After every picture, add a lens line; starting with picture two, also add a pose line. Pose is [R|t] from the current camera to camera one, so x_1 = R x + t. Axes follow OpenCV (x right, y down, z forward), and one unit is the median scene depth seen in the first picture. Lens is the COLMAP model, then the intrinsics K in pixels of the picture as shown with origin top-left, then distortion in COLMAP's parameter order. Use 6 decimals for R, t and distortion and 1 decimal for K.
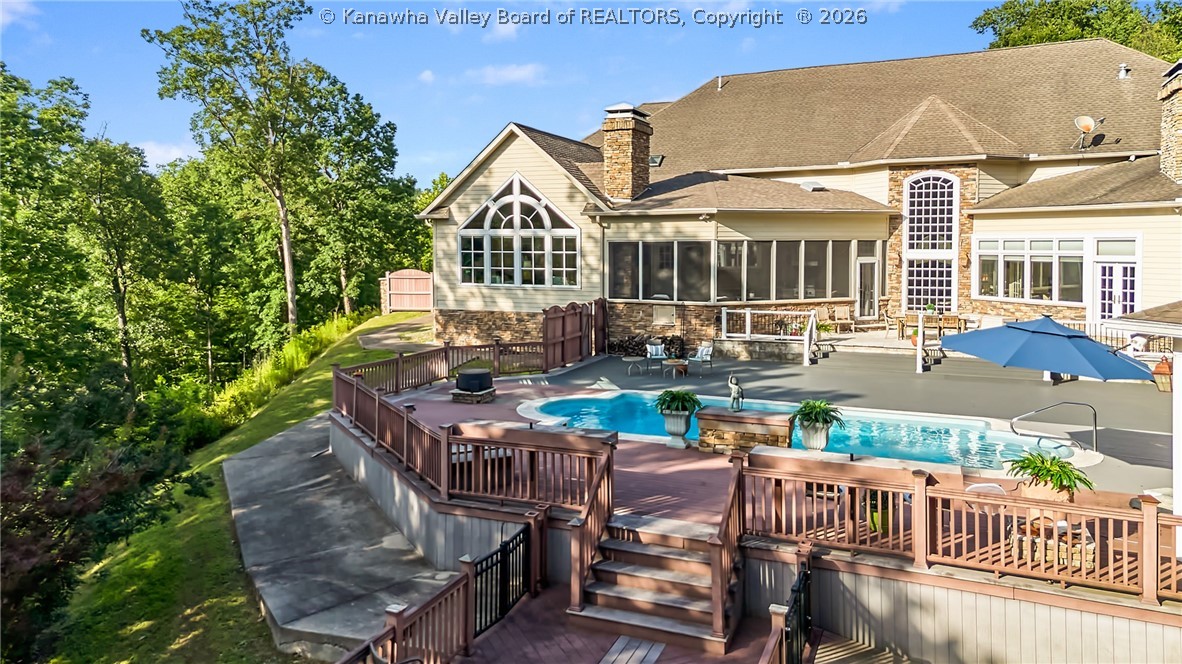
lens RADIAL K [[847.7, 0, 589.6], [0, 847.7, 278.6], [0, 0, 1]] dist [0.090363, -0.004497]
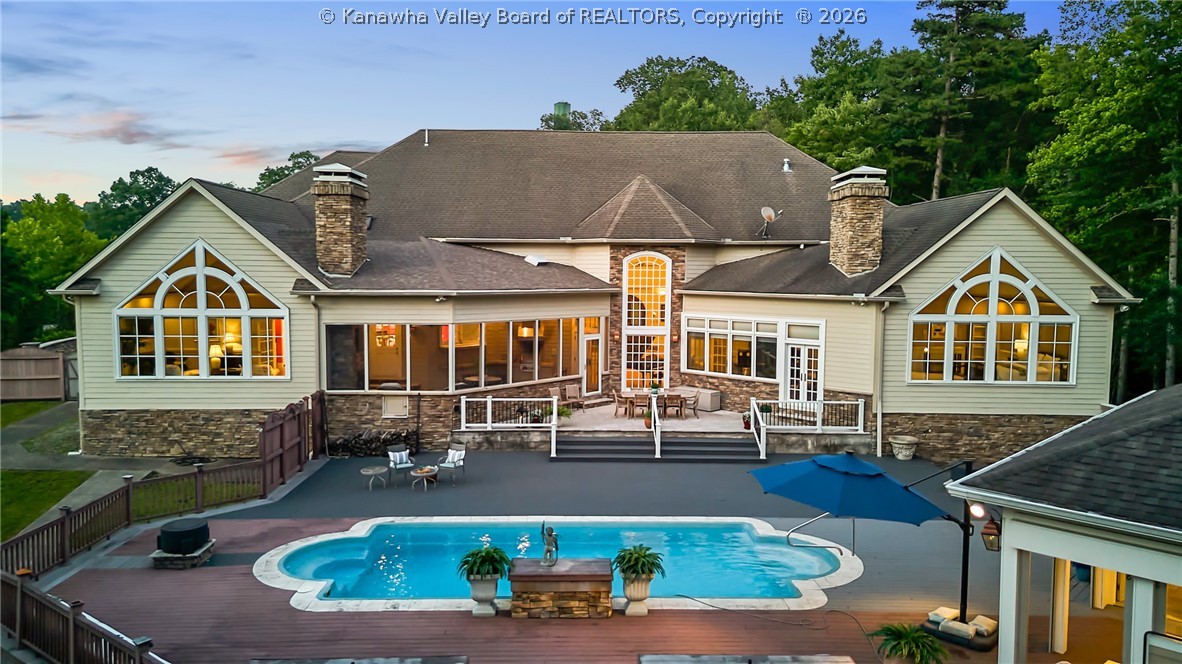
lens RADIAL K [[830.8, 0, 591.0], [0, 830.8, 332.0], [0, 0, 1]] dist [0.180880, -0.203953]
pose [[0.913748, -0.020036, 0.405787, -0.080354], [0.003655, 0.999148, 0.041104, -0.070413], [-0.406265, -0.036075, 0.913043, 0.101639]]
